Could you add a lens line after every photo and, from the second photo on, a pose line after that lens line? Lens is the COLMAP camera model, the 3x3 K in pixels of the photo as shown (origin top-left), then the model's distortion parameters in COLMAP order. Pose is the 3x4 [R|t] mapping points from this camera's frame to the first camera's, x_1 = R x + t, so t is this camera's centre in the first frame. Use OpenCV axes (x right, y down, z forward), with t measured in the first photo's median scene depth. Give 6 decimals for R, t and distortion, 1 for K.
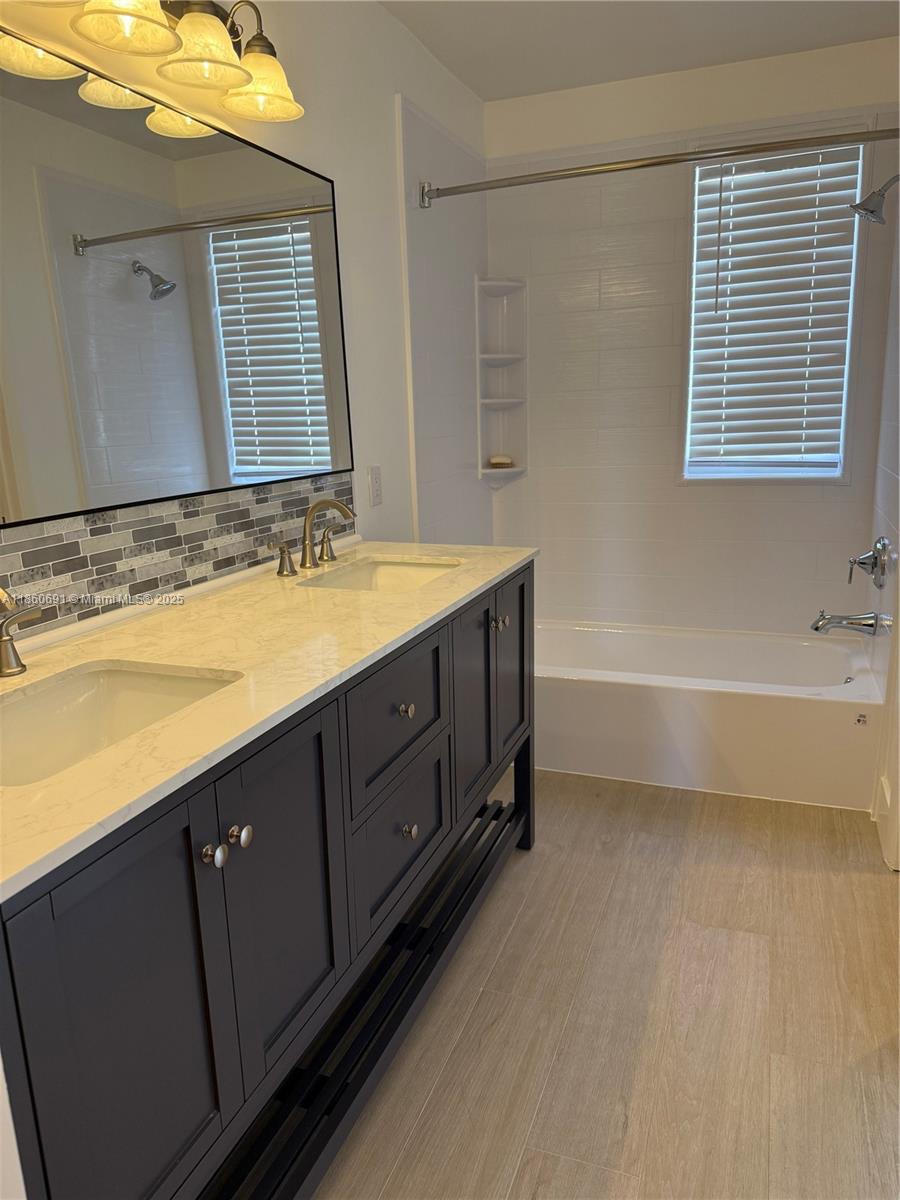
lens RADIAL K [[835.7, 0, 450.0], [0, 835.7, 600.0], [0, 0, 1]] dist [-0.030965, 0.001667]
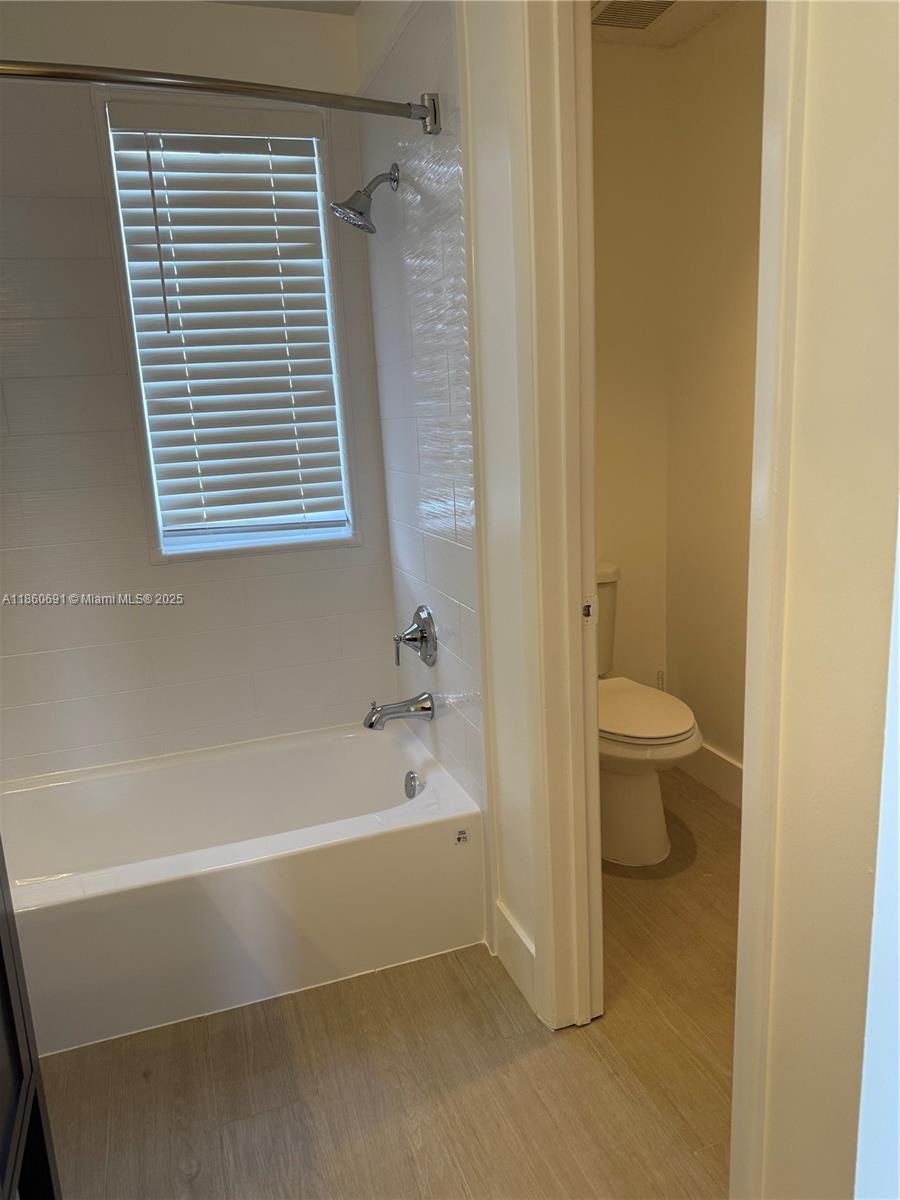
lens RADIAL K [[842.1, 0, 451.1], [0, 842.1, 627.6], [0, 0, 1]] dist [0.077951, -0.114817]
pose [[0.777087, -0.142468, 0.613056, 0.008217], [0.160071, 0.986752, 0.026411, -0.064104], [-0.608697, 0.077609, 0.789598, 0.265897]]
